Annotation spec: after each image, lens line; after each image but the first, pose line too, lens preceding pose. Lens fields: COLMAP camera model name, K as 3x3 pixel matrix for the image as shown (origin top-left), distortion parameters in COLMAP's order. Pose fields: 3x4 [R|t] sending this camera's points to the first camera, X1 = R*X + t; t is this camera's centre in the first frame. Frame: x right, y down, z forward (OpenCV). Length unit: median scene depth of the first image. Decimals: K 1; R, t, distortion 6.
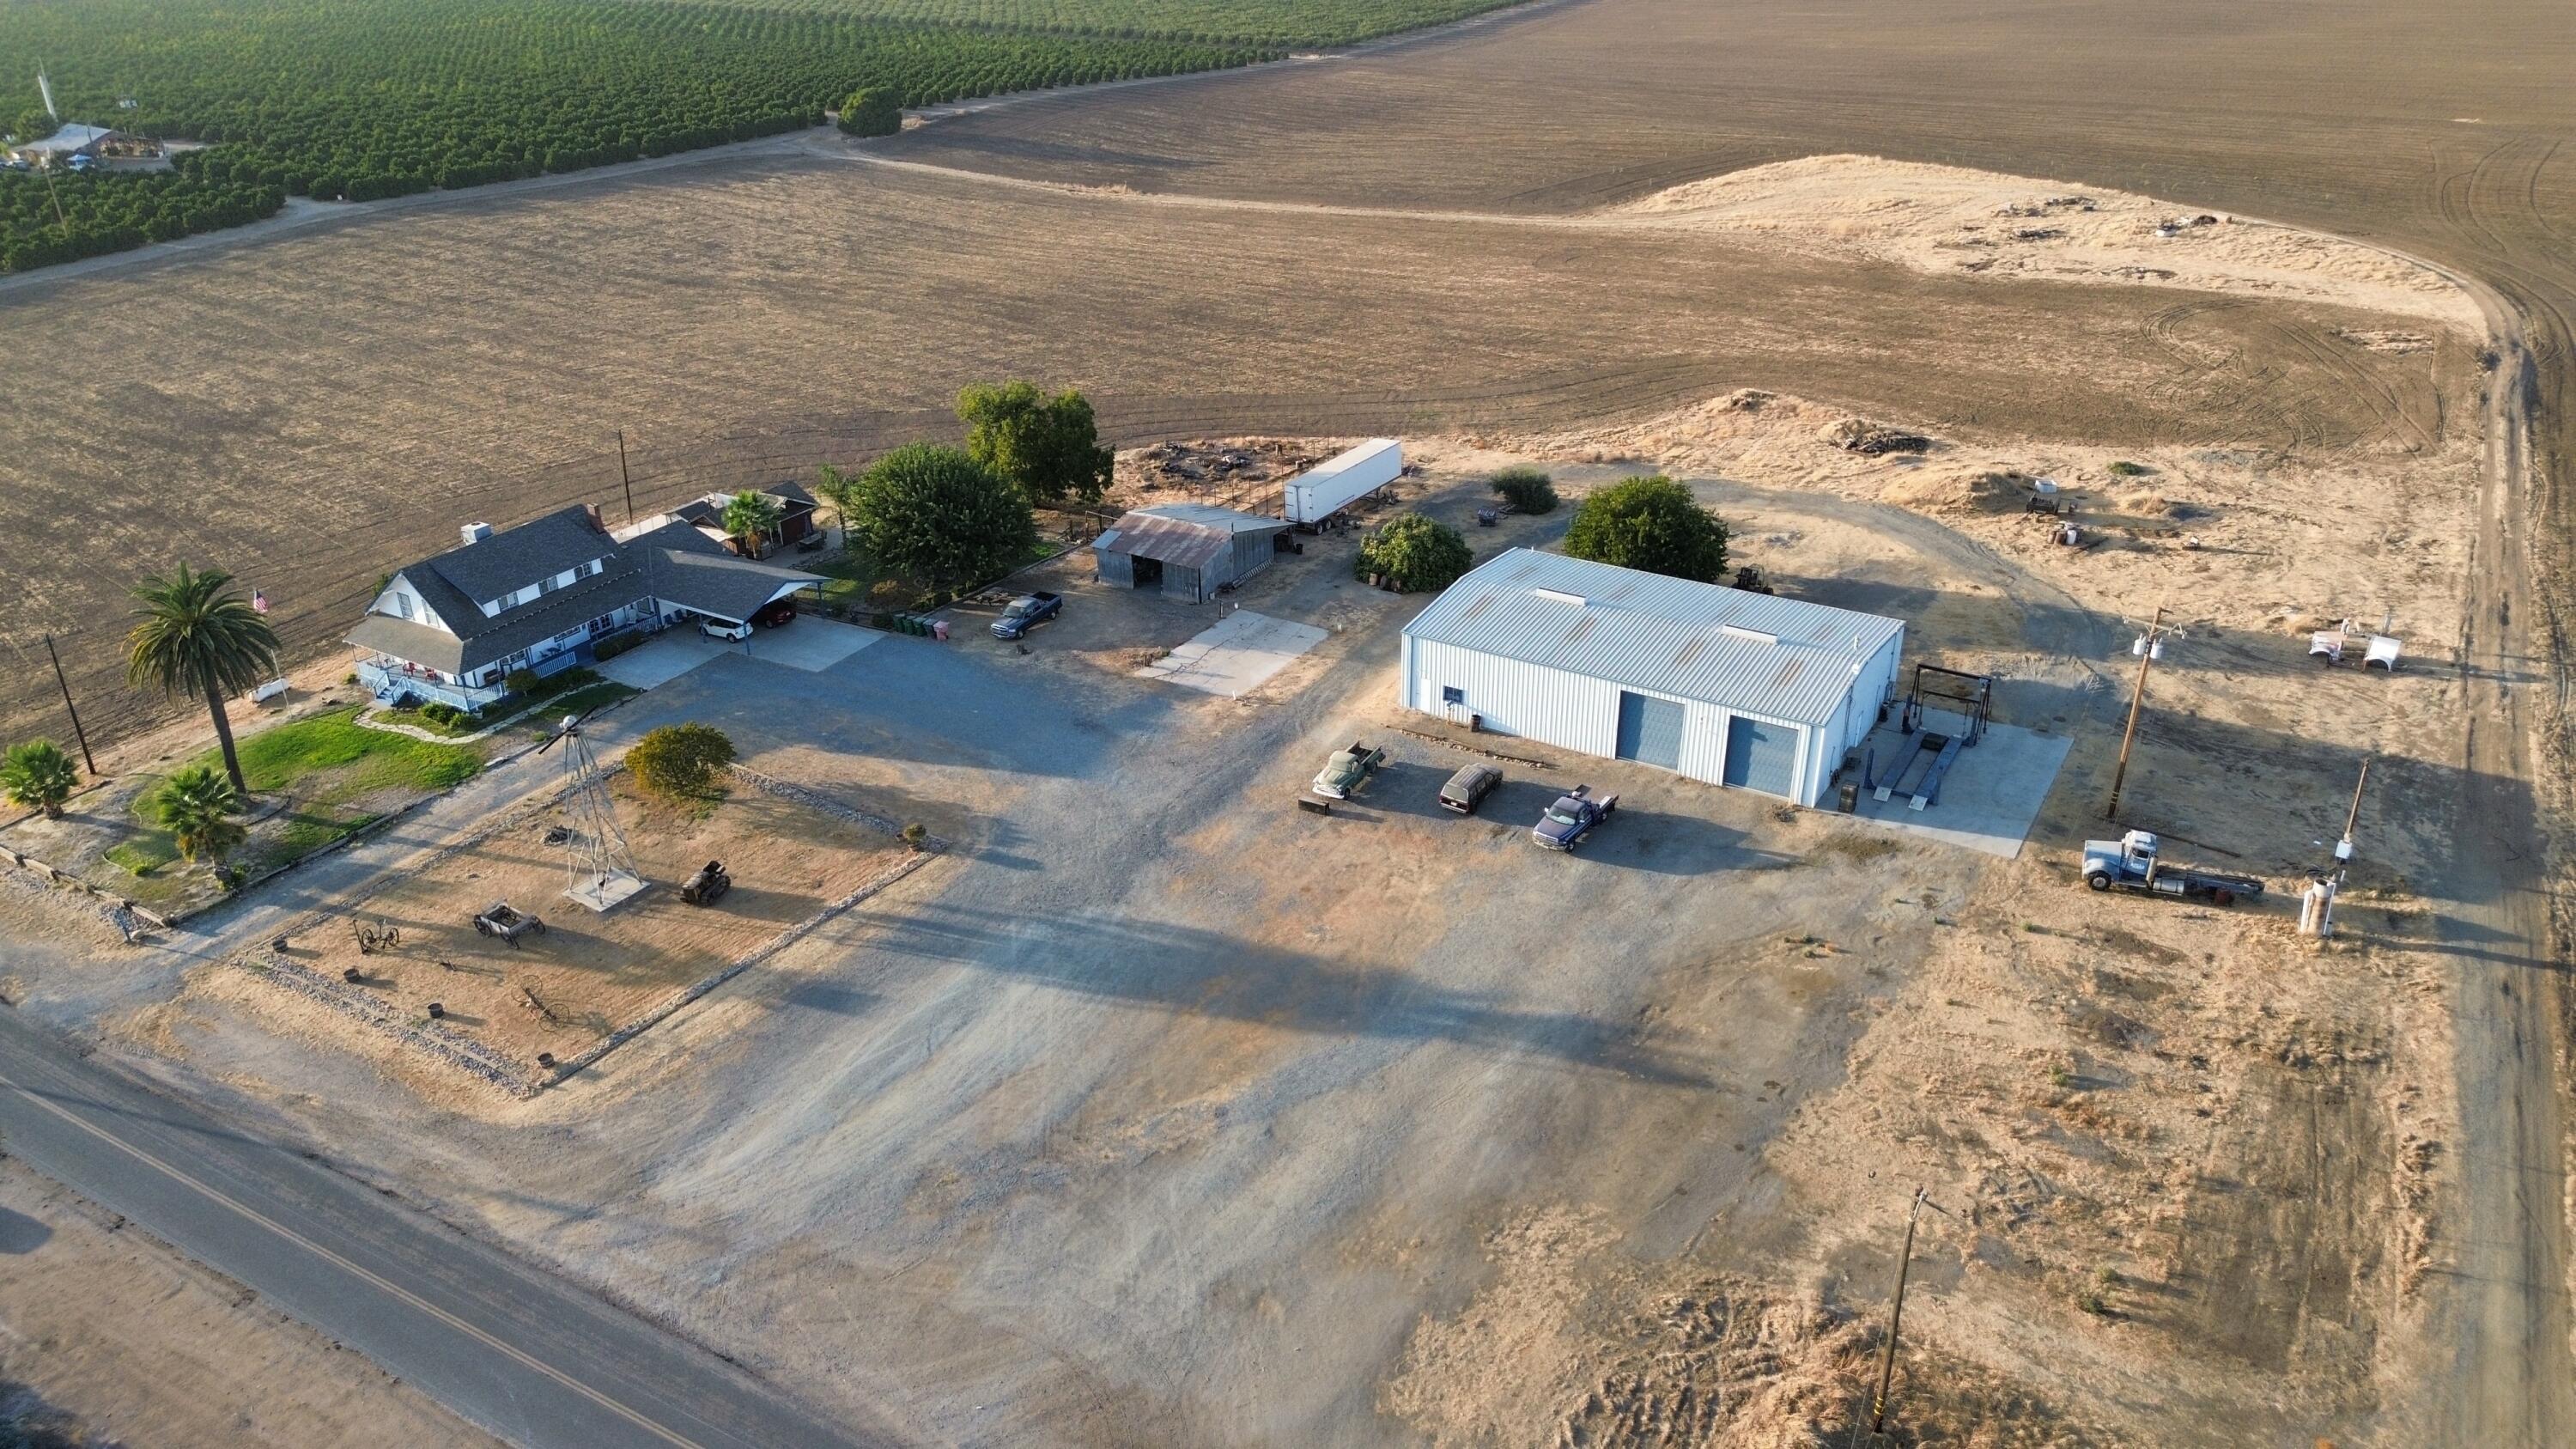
lens RADIAL K [[1833.0, 0, 1288.0], [0, 1833.0, 724.5], [0, 0, 1]] dist [0.080138, -0.093677]
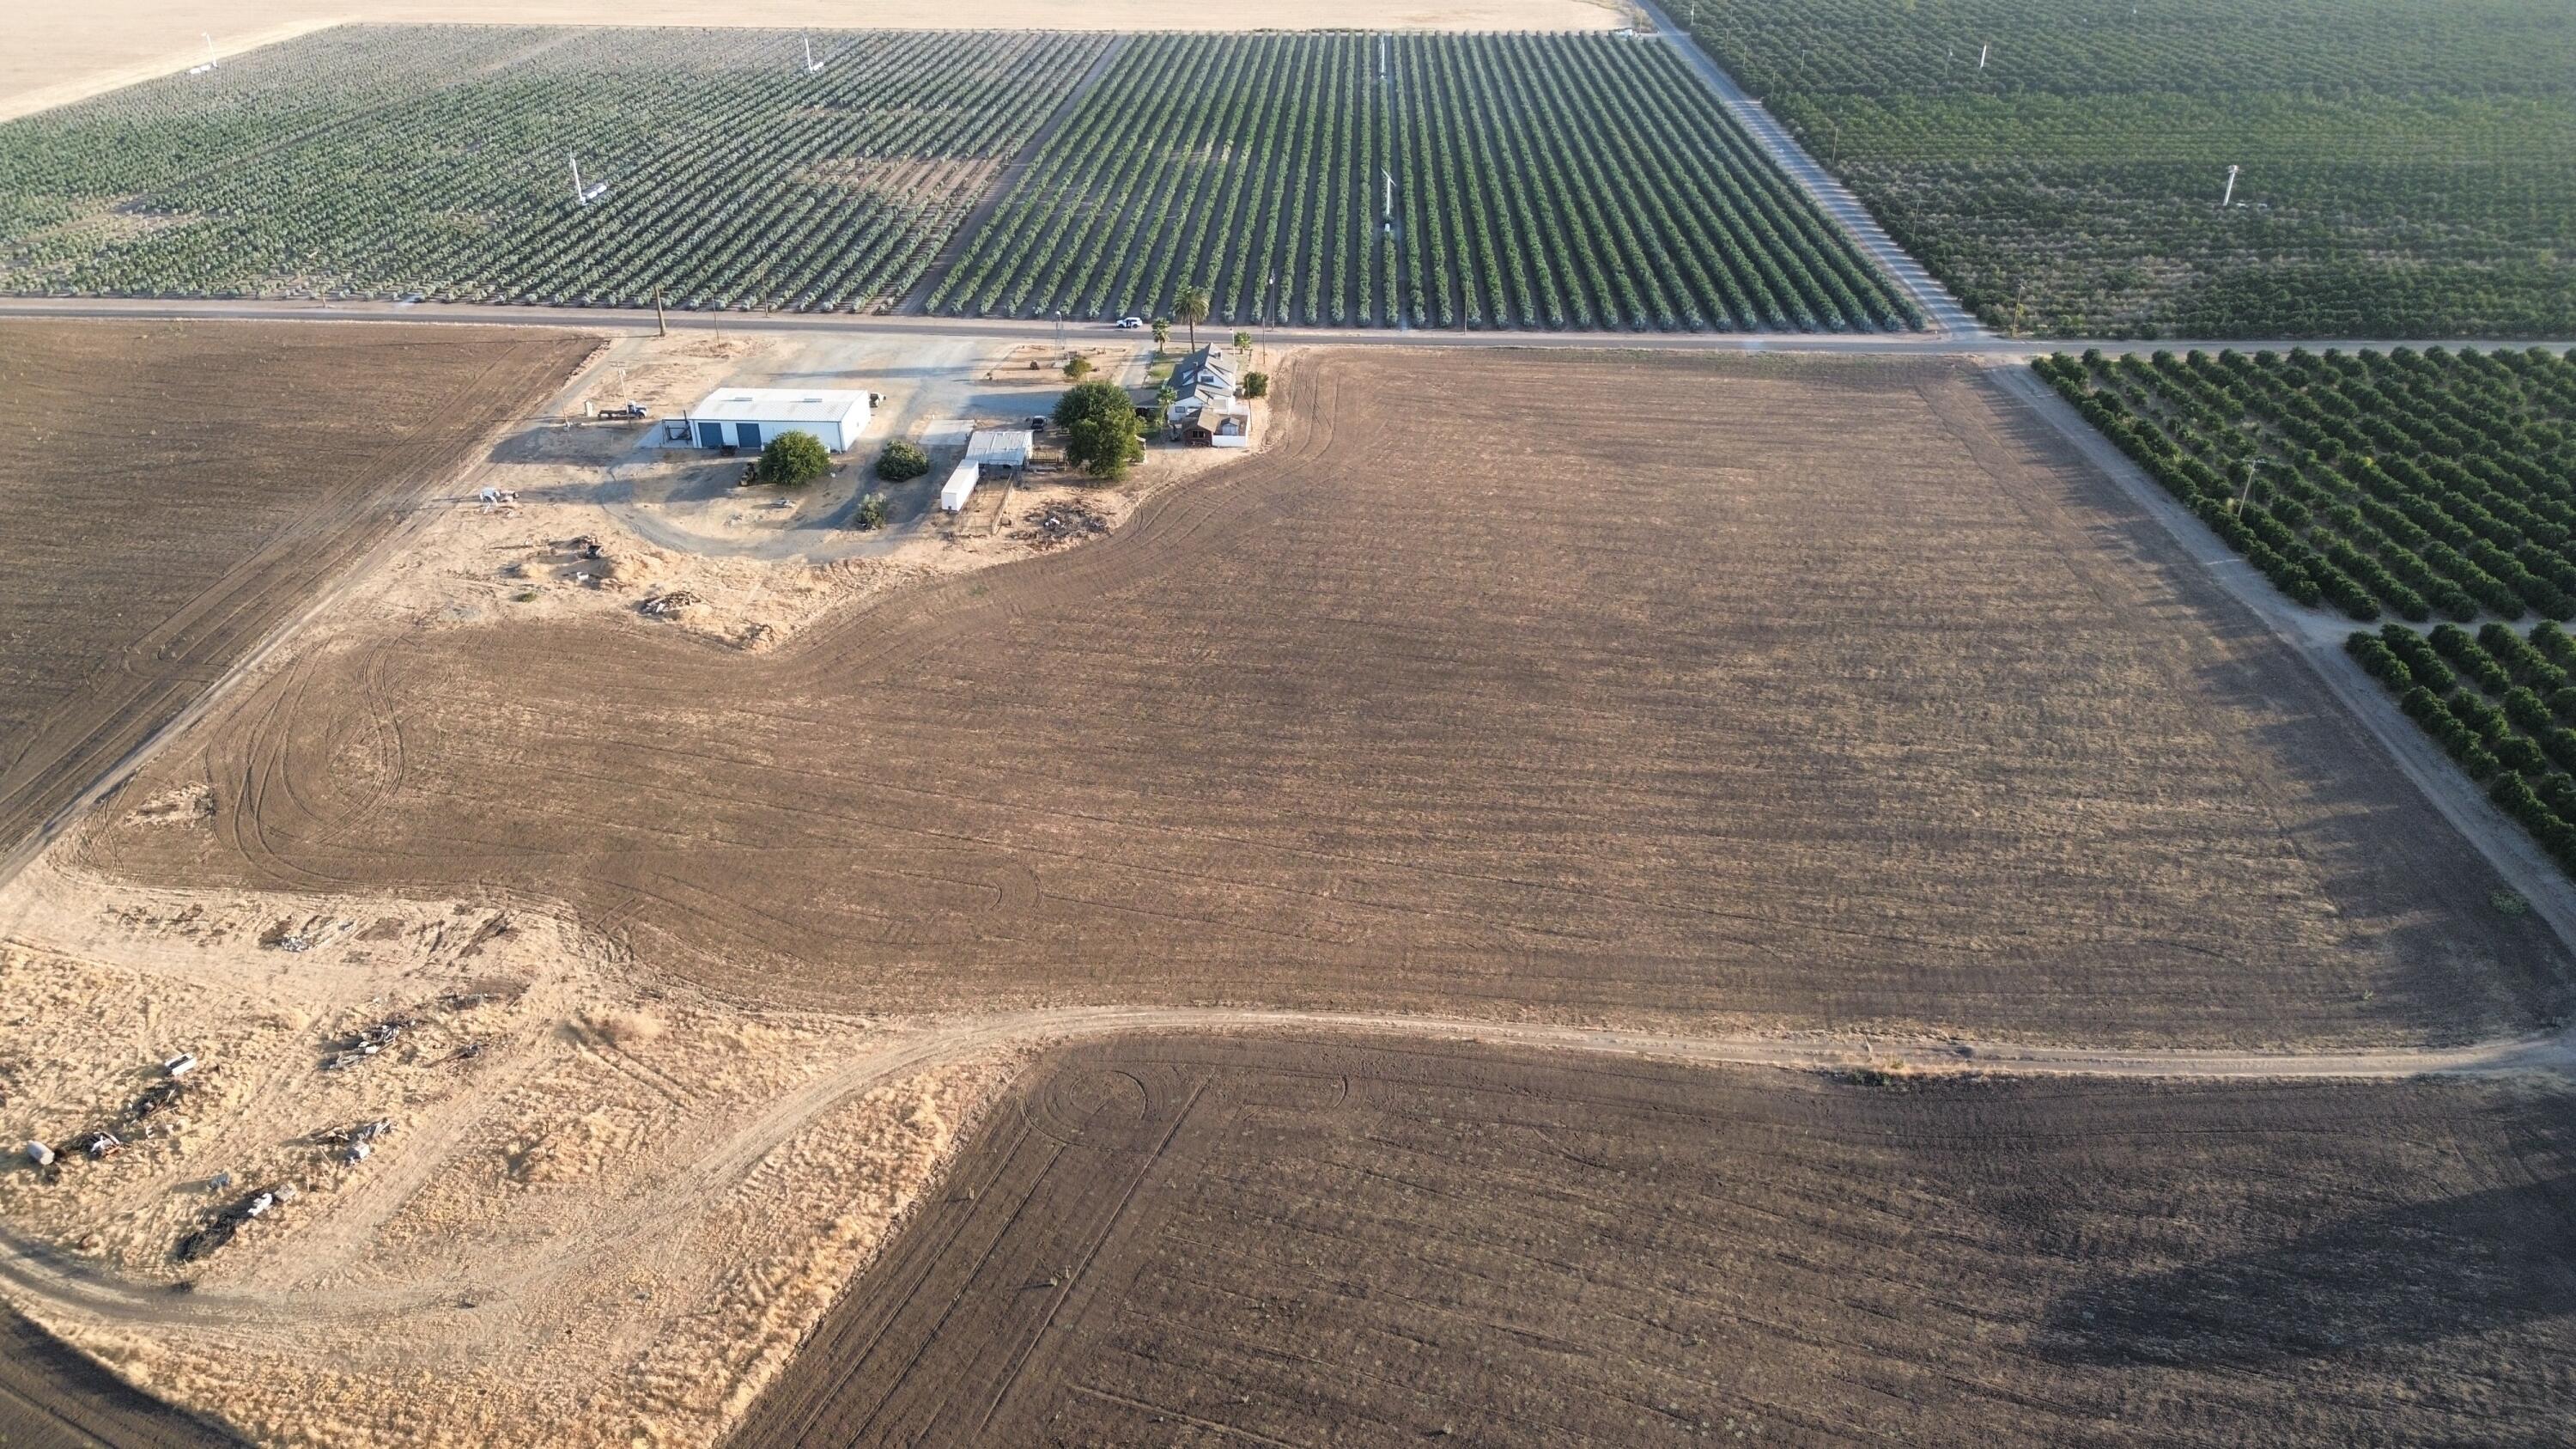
lens RADIAL K [[1833.6, 0, 1288.0], [0, 1833.6, 724.5], [0, 0, 1]] dist [0.061319, -0.064647]
pose [[-0.881947, 0.233926, -0.409204, 0.660874], [-0.200519, 0.599475, 0.774869, -1.773379], [0.426569, 0.765447, -0.481798, 2.589594]]
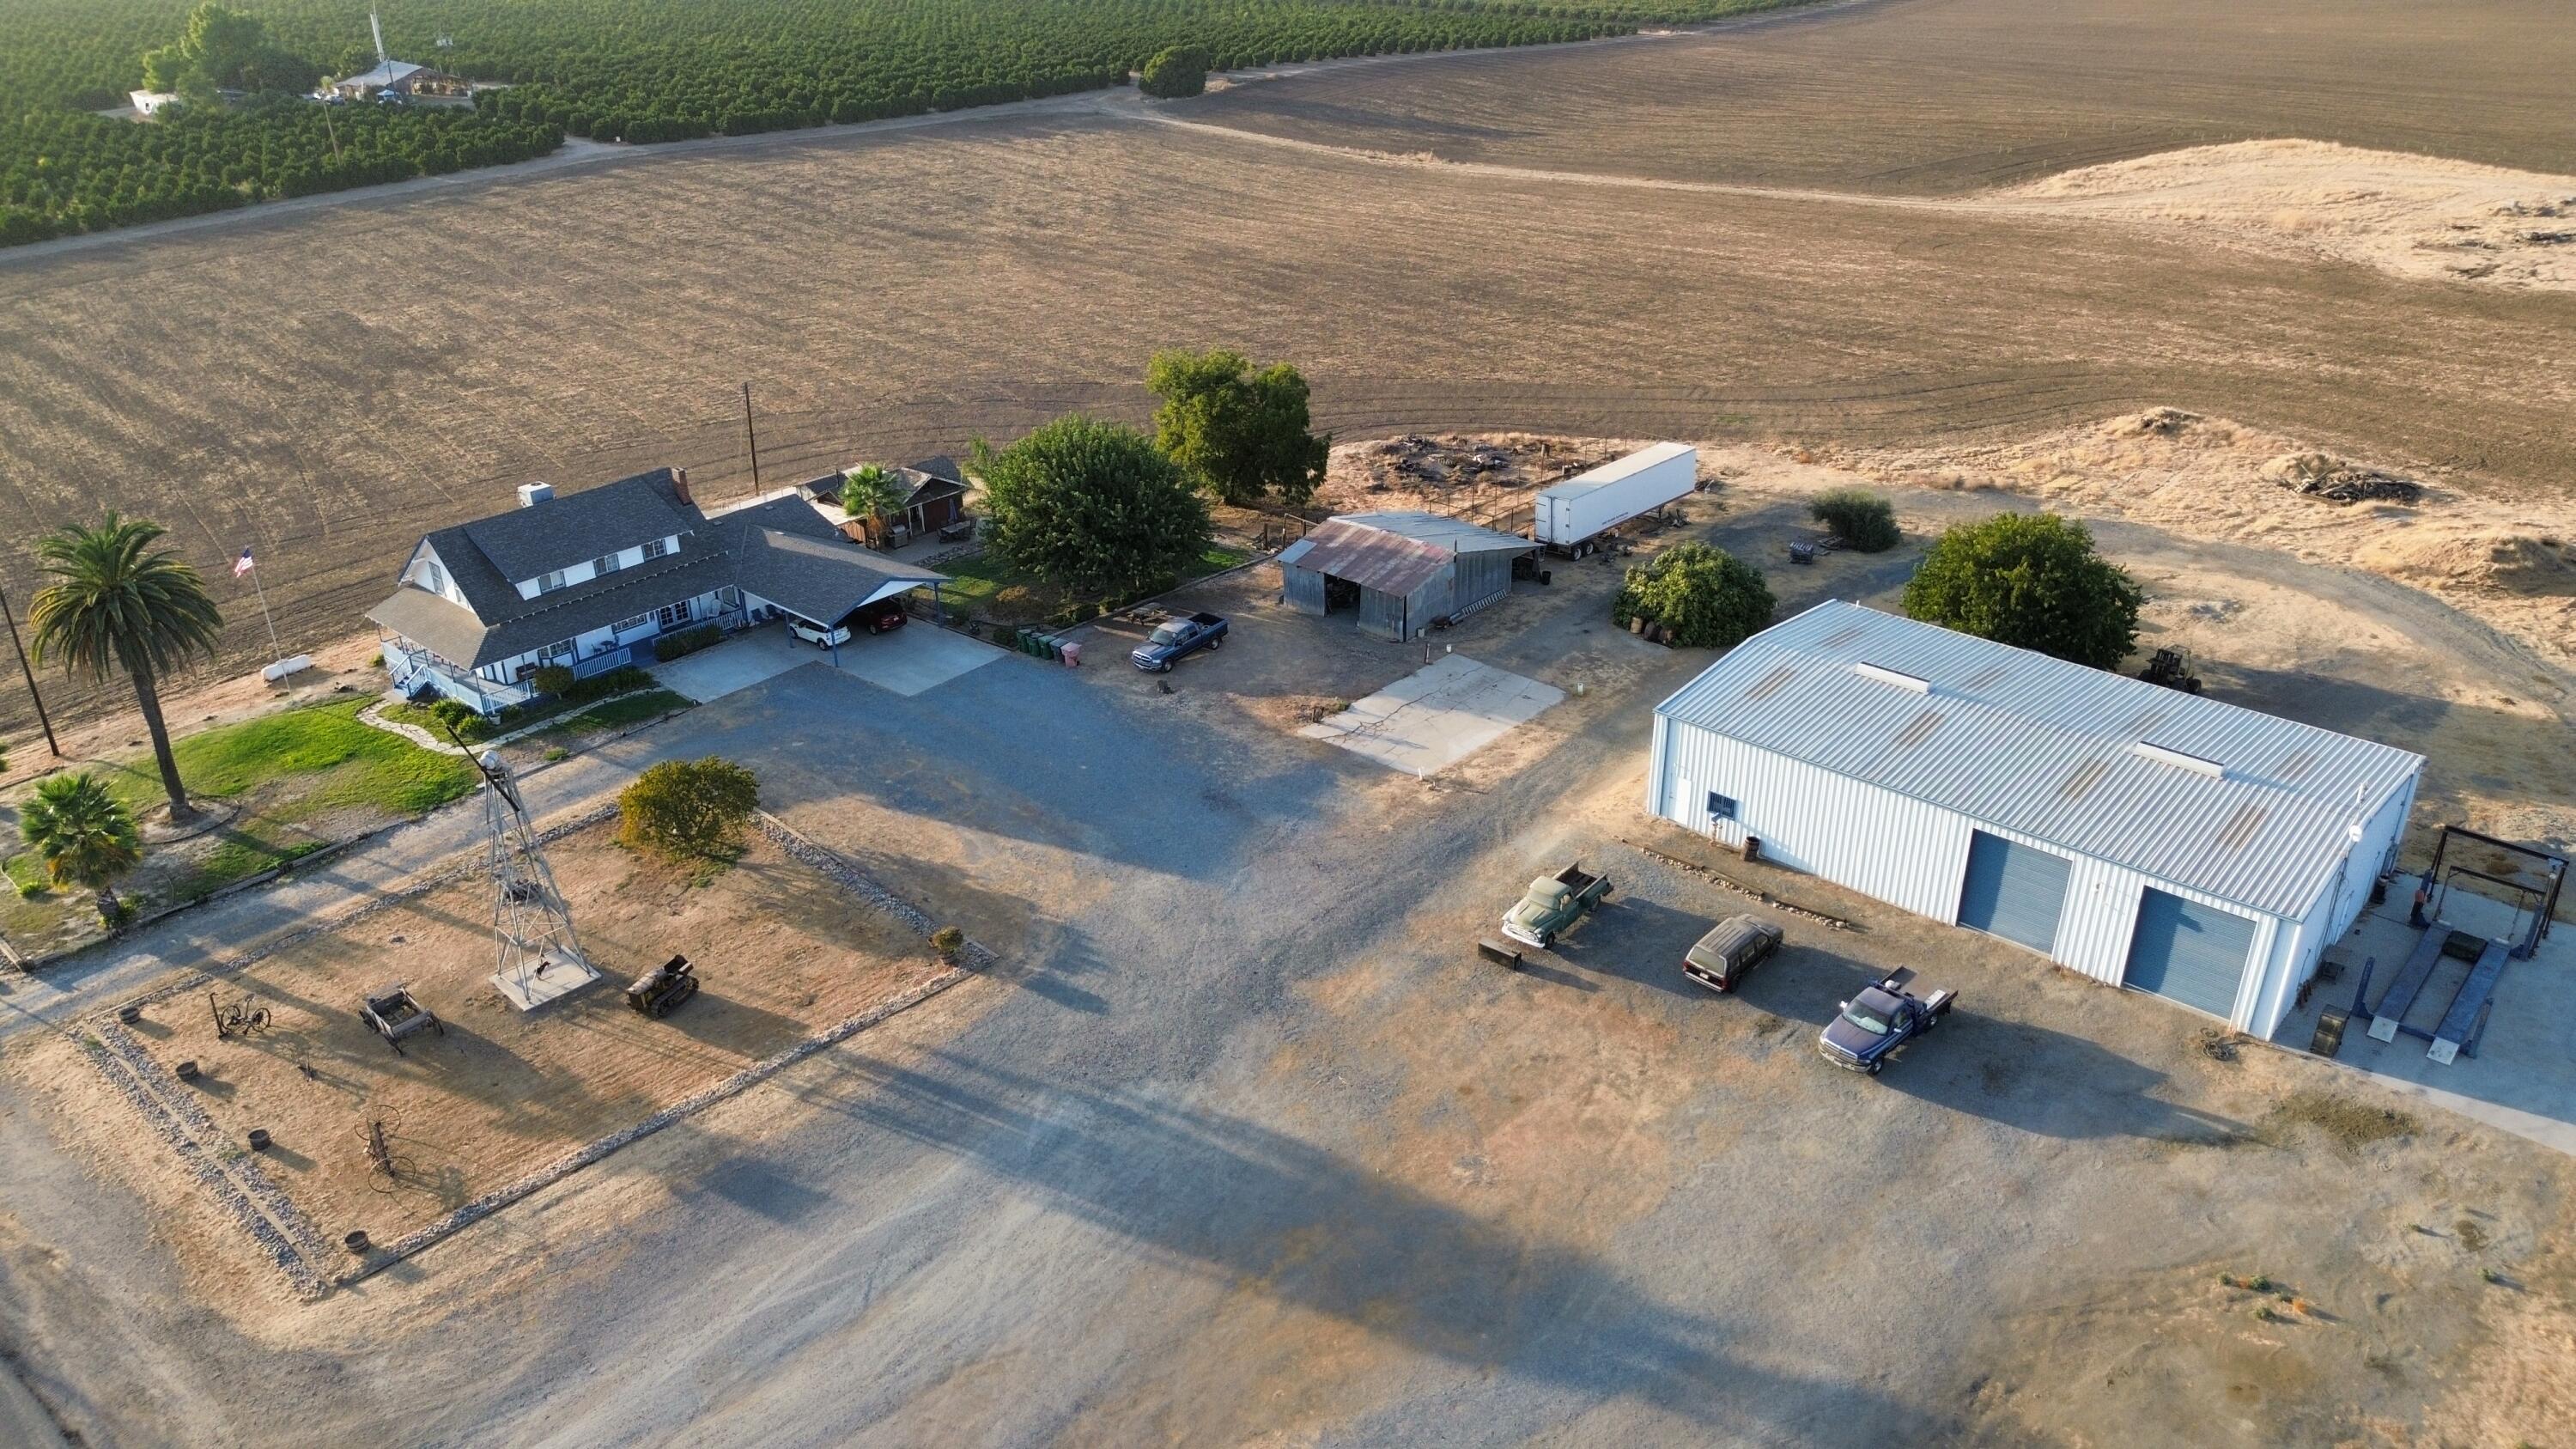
lens RADIAL K [[1833.6, 0, 1288.0], [0, 1833.6, 724.5], [0, 0, 1]] dist [0.061319, -0.064647]
pose [[0.983024, 0.081635, -0.164312, 0.033342], [-0.081427, 0.996647, 0.008017, -0.033224], [0.164416, 0.005498, 0.986376, 0.228516]]
